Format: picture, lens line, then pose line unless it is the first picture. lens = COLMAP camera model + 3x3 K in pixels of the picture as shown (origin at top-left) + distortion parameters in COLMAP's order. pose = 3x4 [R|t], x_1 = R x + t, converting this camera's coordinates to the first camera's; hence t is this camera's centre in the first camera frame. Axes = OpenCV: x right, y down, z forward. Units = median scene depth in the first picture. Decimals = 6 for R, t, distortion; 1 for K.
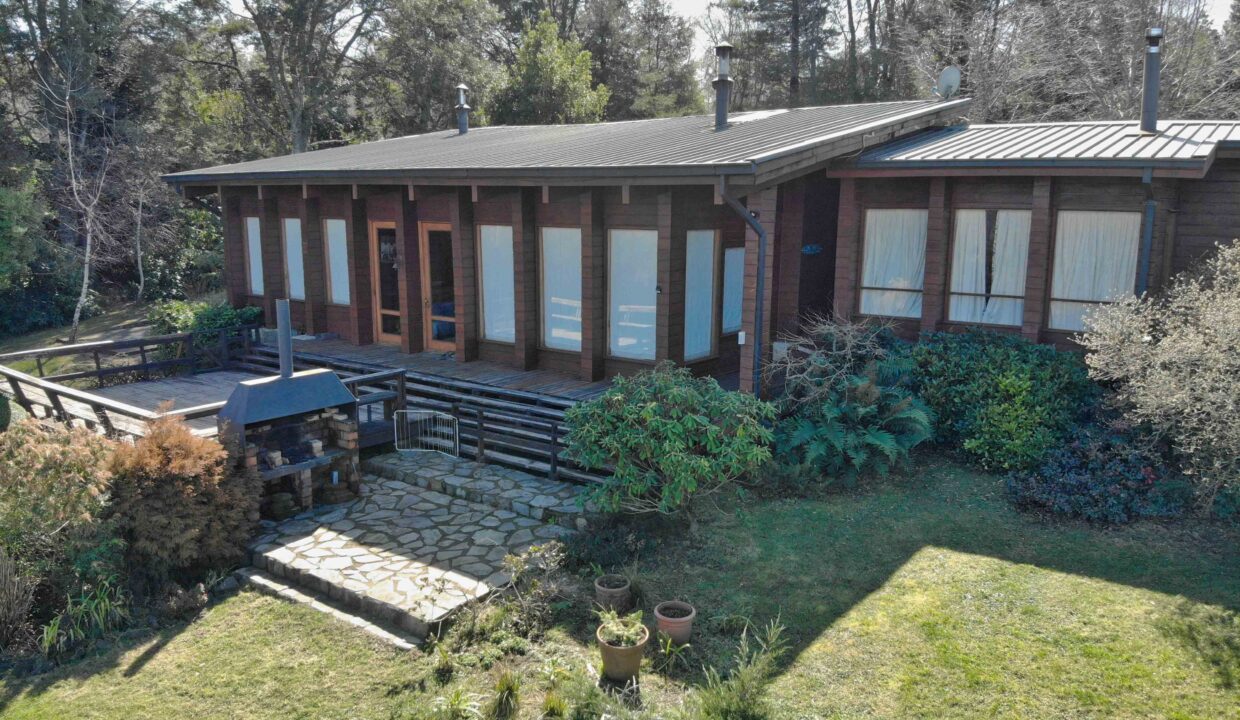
lens RADIAL K [[1024.4, 0, 620.0], [0, 1024.4, 360.0], [0, 0, 1]] dist [-0.017917, -0.016062]
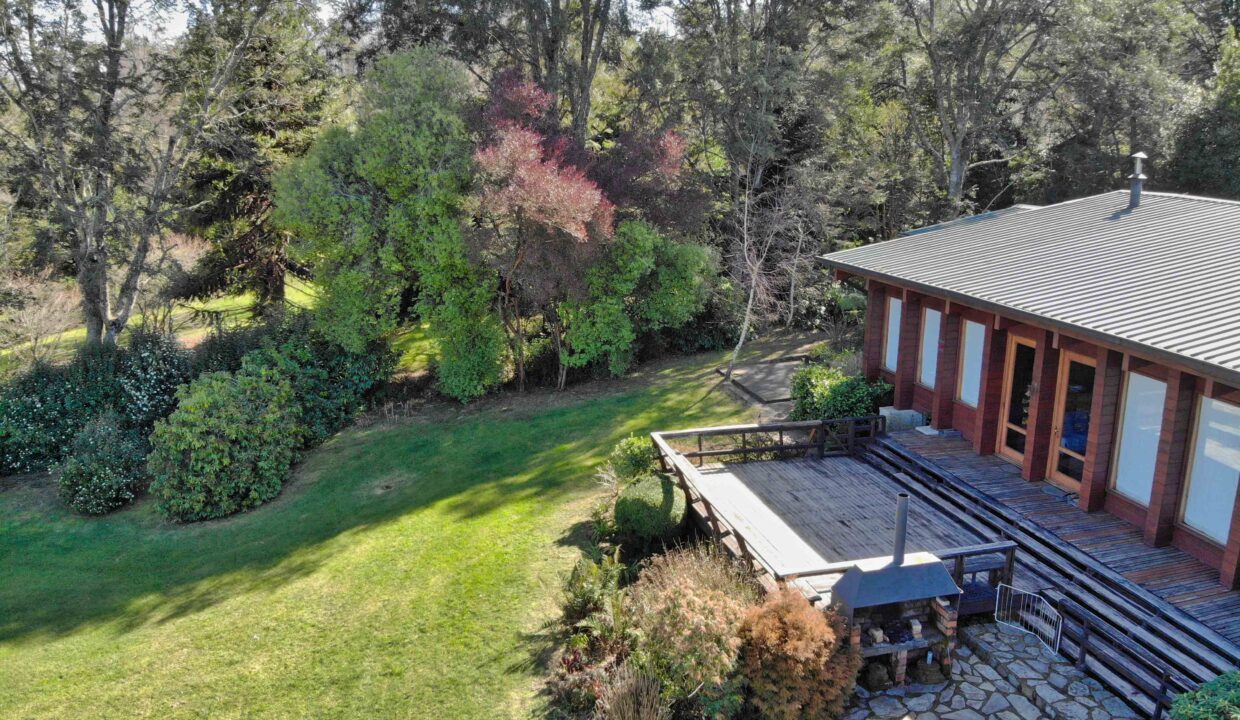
lens RADIAL K [[1041.7, 0, 620.0], [0, 1041.7, 360.0], [0, 0, 1]] dist [-0.020310, 0.006021]
pose [[0.821690, 0.164689, -0.545622, -0.004747], [-0.101606, 0.984334, 0.144093, -0.287062], [0.560805, -0.062961, 0.825550, -0.046597]]
